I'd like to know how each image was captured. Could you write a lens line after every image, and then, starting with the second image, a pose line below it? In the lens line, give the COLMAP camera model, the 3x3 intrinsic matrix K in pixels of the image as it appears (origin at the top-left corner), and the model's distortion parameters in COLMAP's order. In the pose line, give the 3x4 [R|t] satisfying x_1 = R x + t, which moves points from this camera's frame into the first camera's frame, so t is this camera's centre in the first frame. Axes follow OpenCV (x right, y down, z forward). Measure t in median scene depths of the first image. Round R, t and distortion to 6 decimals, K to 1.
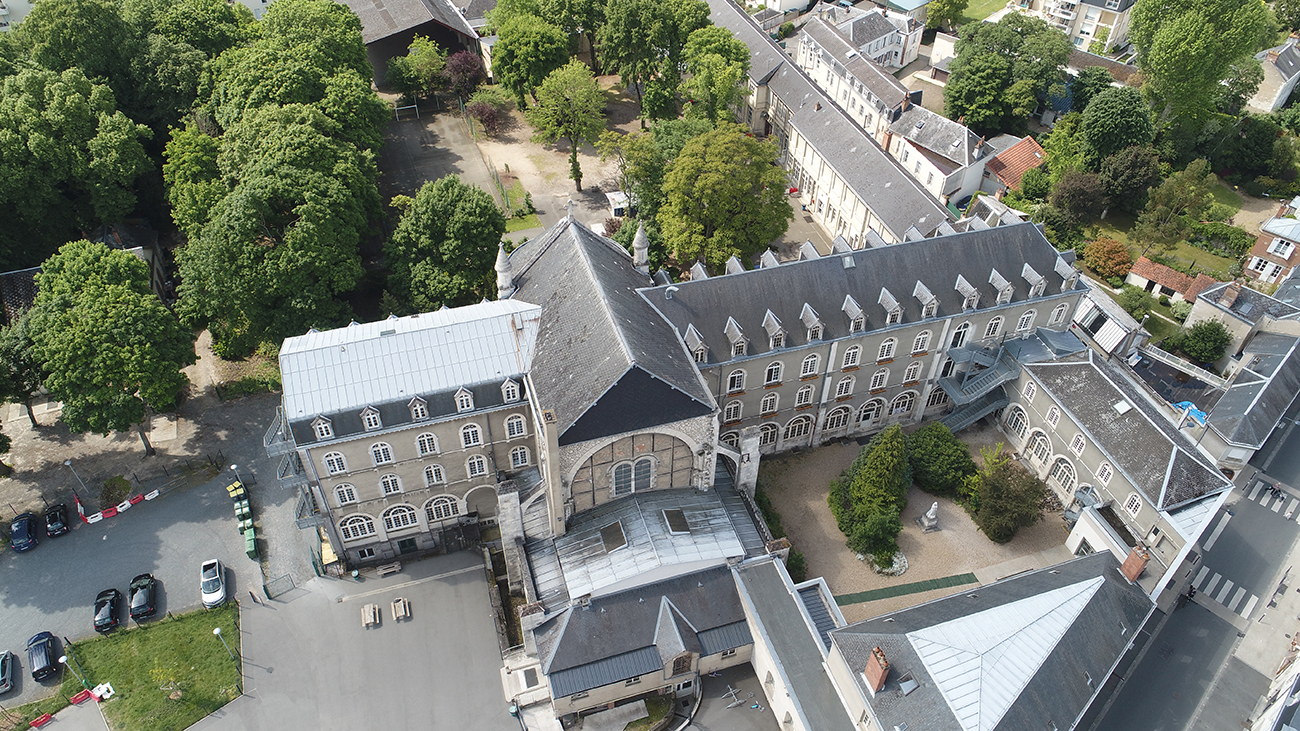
lens RADIAL K [[876.5, 0, 648.8], [0, 876.5, 366.1], [0, 0, 1]] dist [-0.002181, -0.001148]
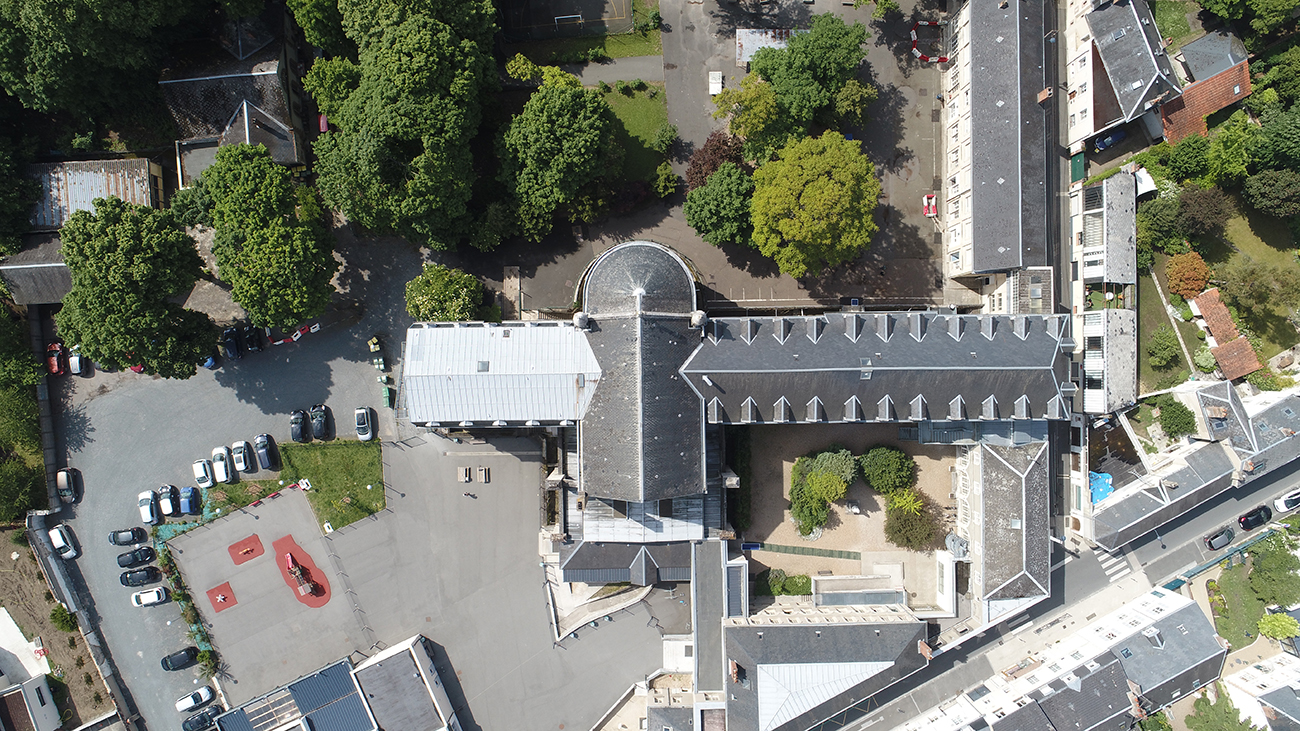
lens RADIAL K [[876.5, 0, 650.7], [0, 876.5, 365.9], [0, 0, 1]] dist [-0.002181, -0.001148]
pose [[0.958197, 0.286109, -0.000548, -0.054656], [-0.191204, 0.641779, 0.742672, -0.993237], [0.212836, -0.711521, 0.669656, 0.169628]]
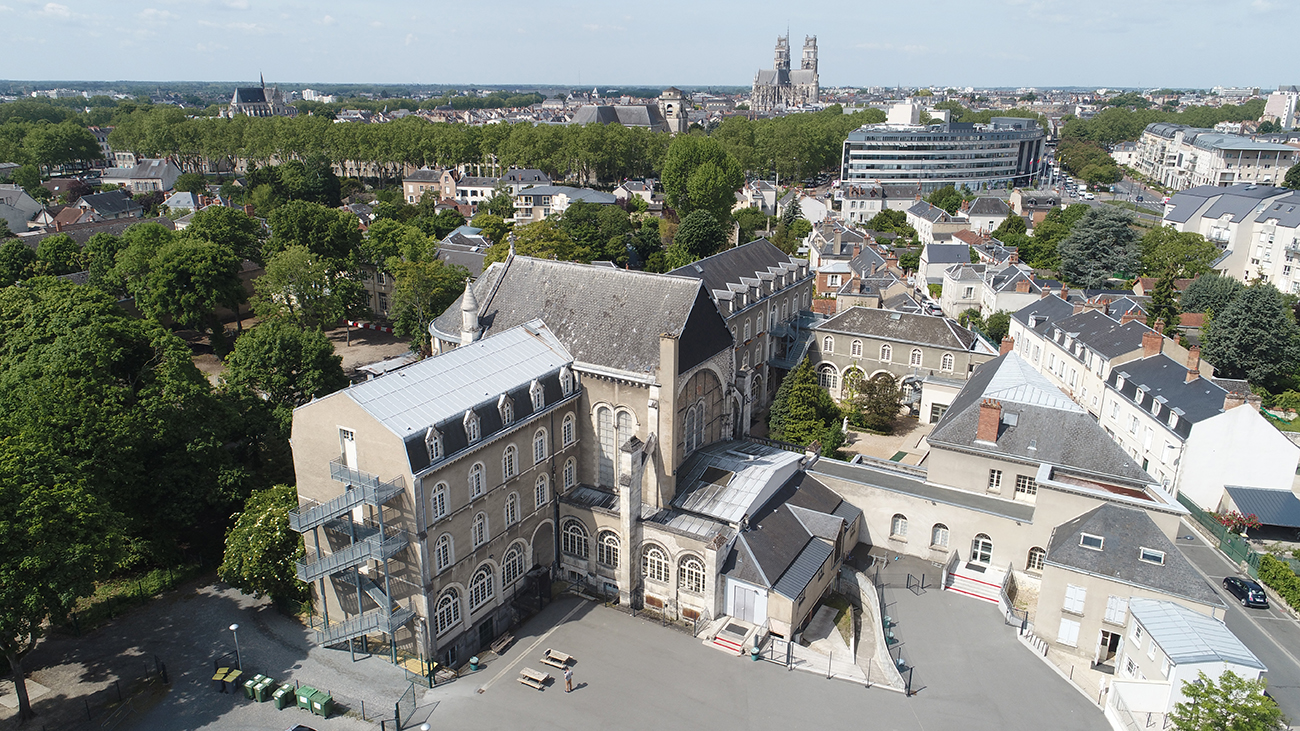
lens RADIAL K [[876.5, 0, 648.8], [0, 876.5, 364.6], [0, 0, 1]] dist [-0.002181, -0.001148]
pose [[0.734541, -0.214067, 0.643914, -0.666131], [0.456601, 0.857893, -0.235660, 0.264335], [-0.501962, 0.467114, 0.727900, 0.222717]]
